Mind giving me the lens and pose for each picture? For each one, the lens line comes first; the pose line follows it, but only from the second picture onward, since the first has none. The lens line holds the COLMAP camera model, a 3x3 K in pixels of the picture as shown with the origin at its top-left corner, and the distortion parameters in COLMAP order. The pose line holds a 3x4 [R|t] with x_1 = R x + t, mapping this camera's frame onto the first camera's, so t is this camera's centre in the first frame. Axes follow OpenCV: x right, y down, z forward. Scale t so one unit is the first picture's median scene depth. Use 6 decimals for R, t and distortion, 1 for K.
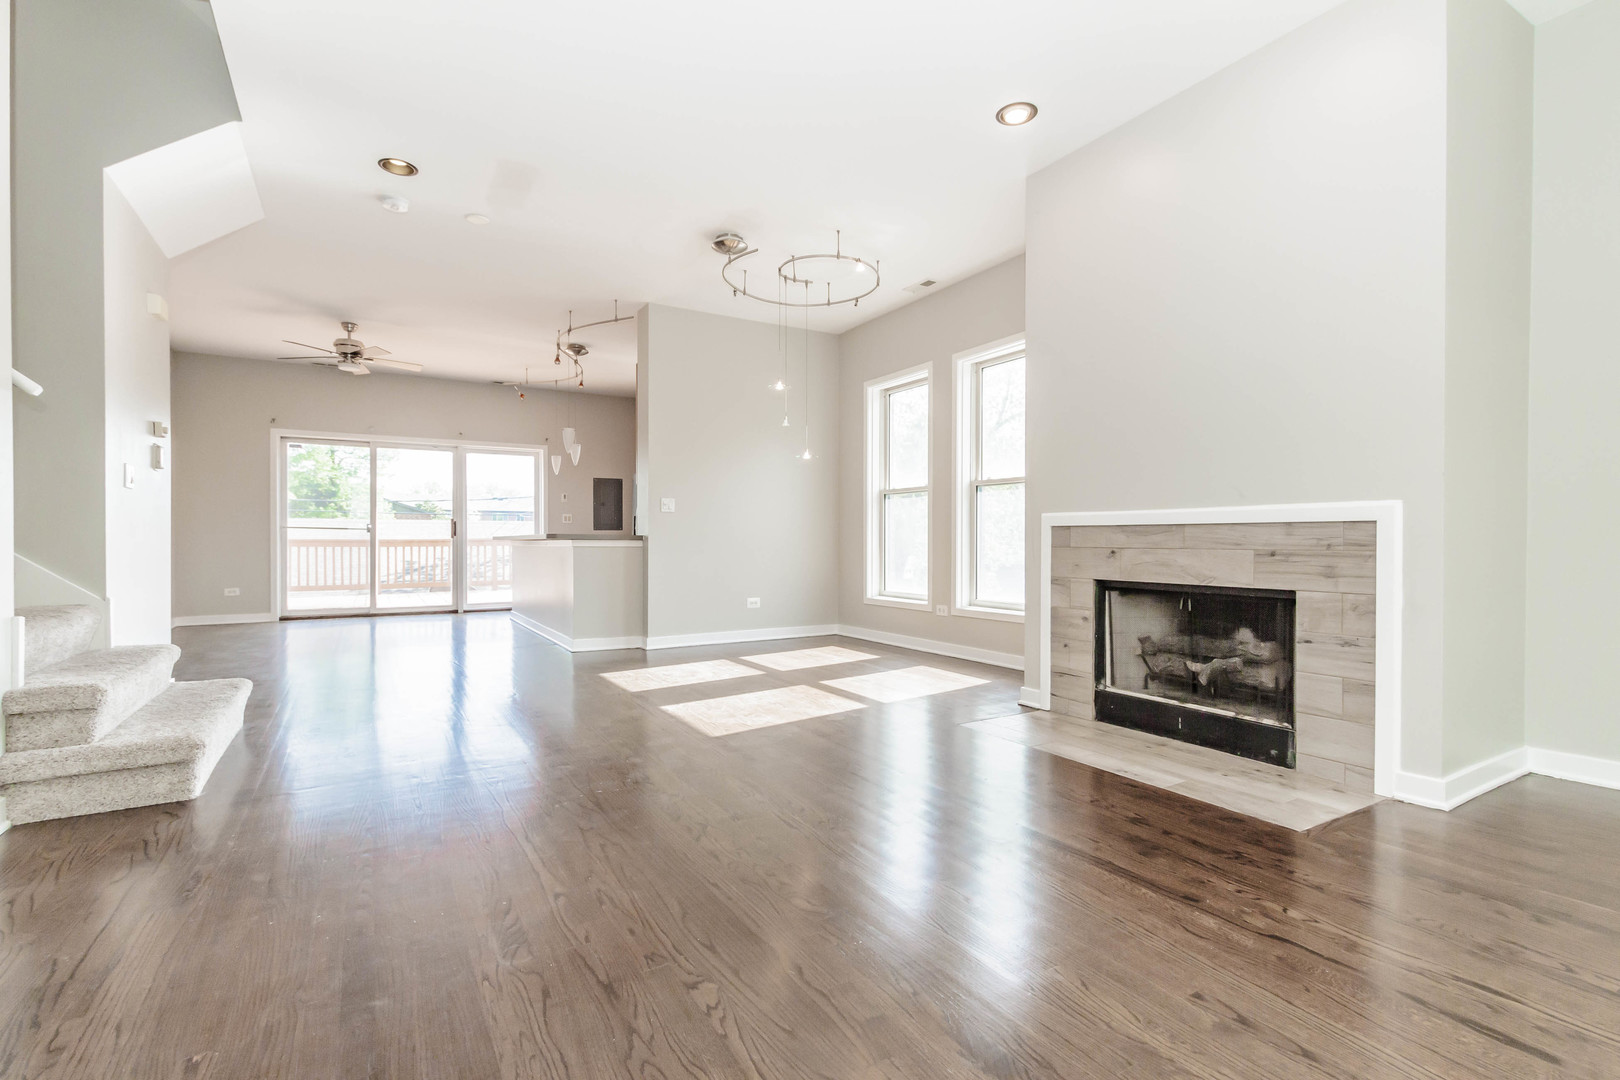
lens RADIAL K [[763.5, 0, 820.7], [0, 763.5, 540.4], [0, 0, 1]] dist [0.004497, -0.000896]
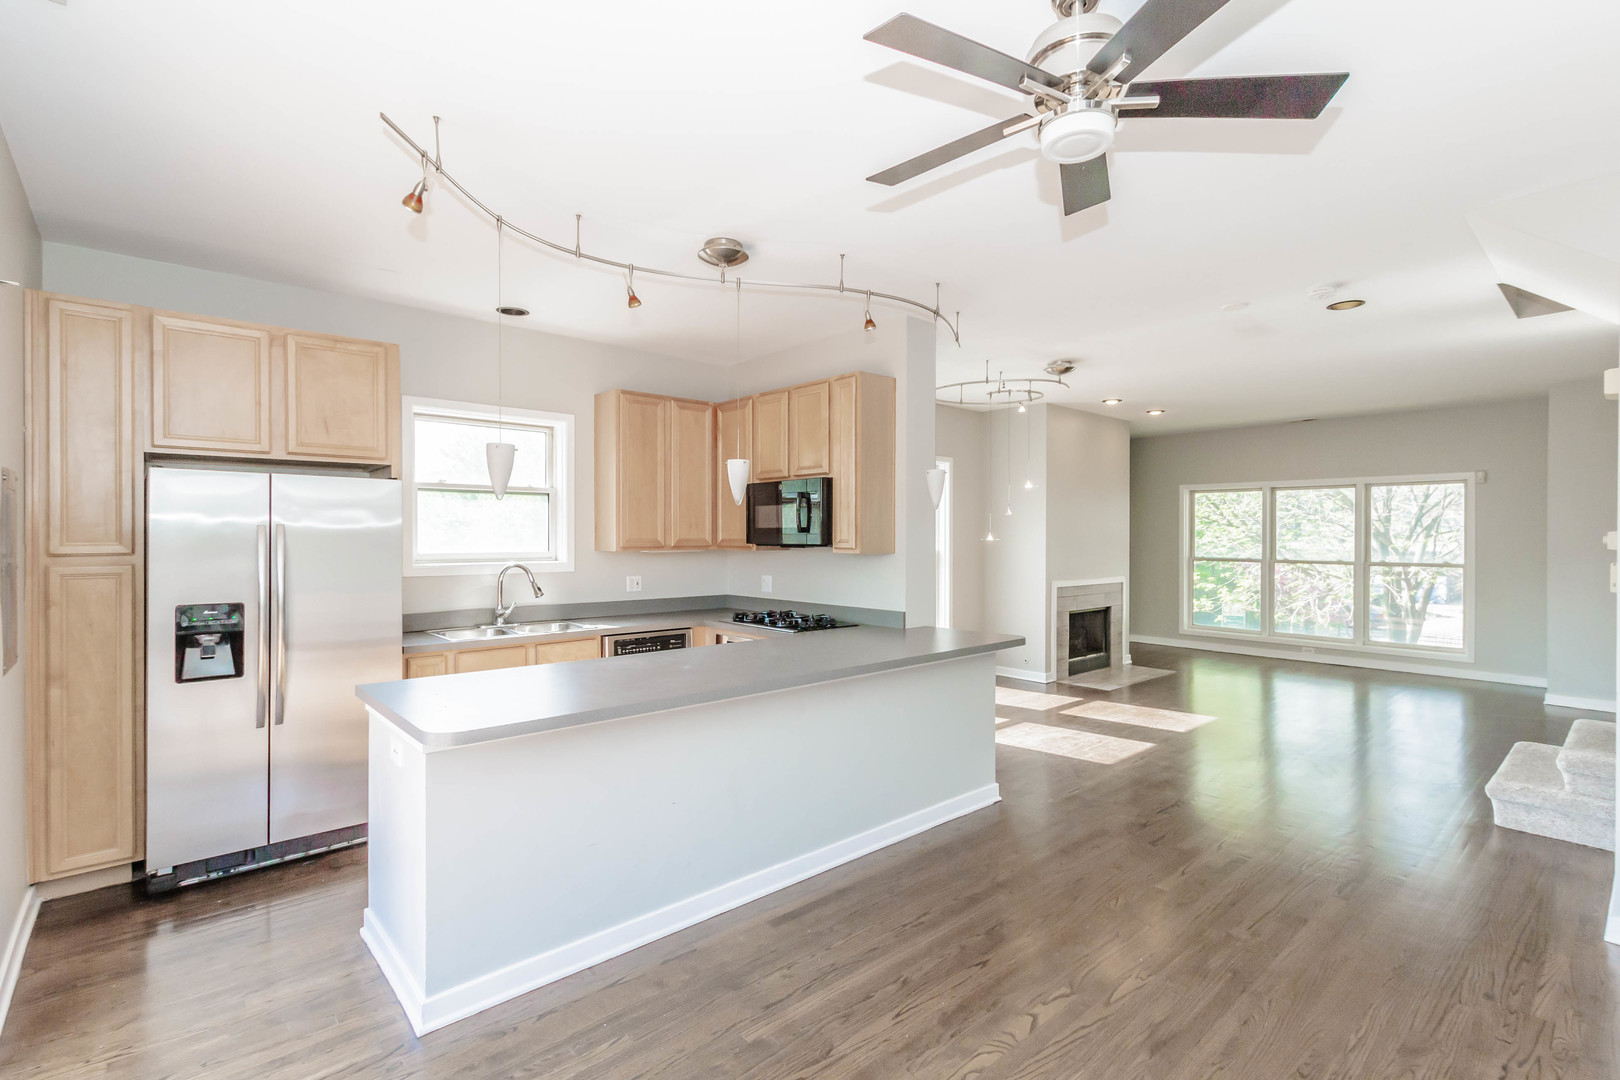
lens RADIAL K [[763.5, 0, 812.7], [0, 763.5, 536.4], [0, 0, 1]] dist [0.004497, -0.000896]
pose [[-0.193641, -0.008611, 0.981035, -1.771022], [-0.003887, 0.999960, 0.008009, -0.192646], [-0.981065, -0.002263, -0.193666, 2.337077]]
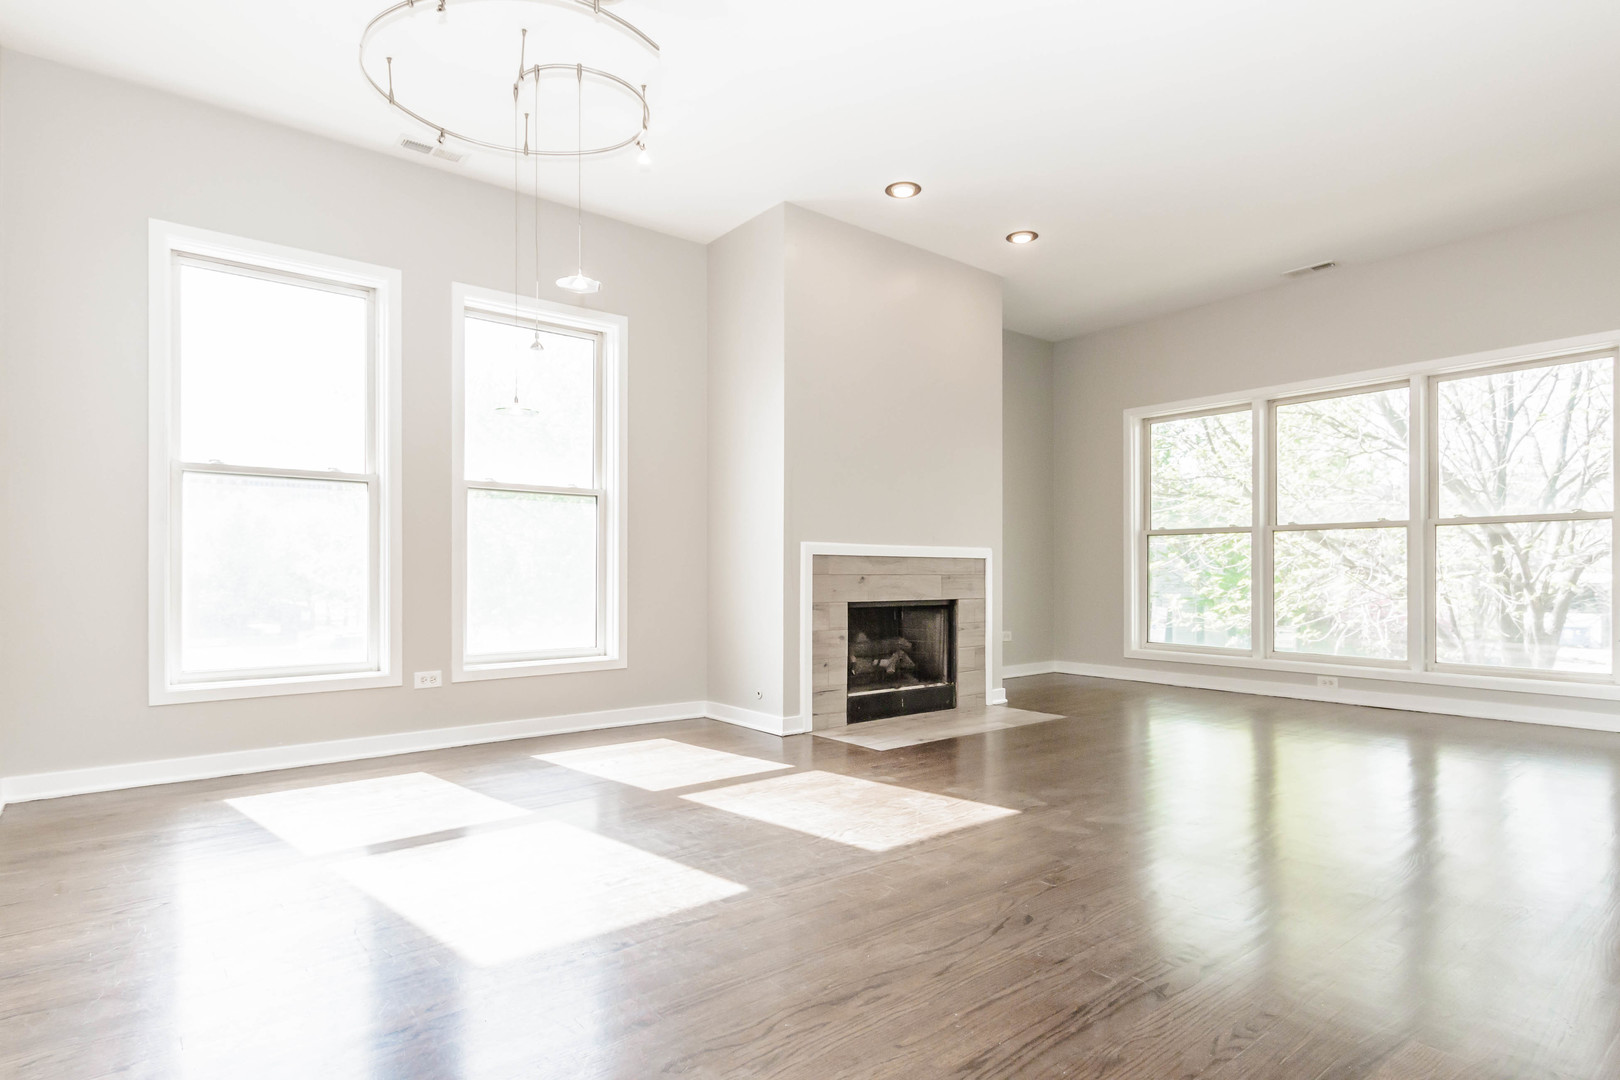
lens RADIAL K [[863.1, 0, 820.6], [0, 863.1, 569.3], [0, 0, 1]] dist [0.006085, 0.000462]
pose [[-0.149880, 0.001810, 0.988702, -1.016826], [-0.001290, 0.999997, -0.002026, 0.004357], [-0.988703, -0.001579, -0.149878, 1.358539]]
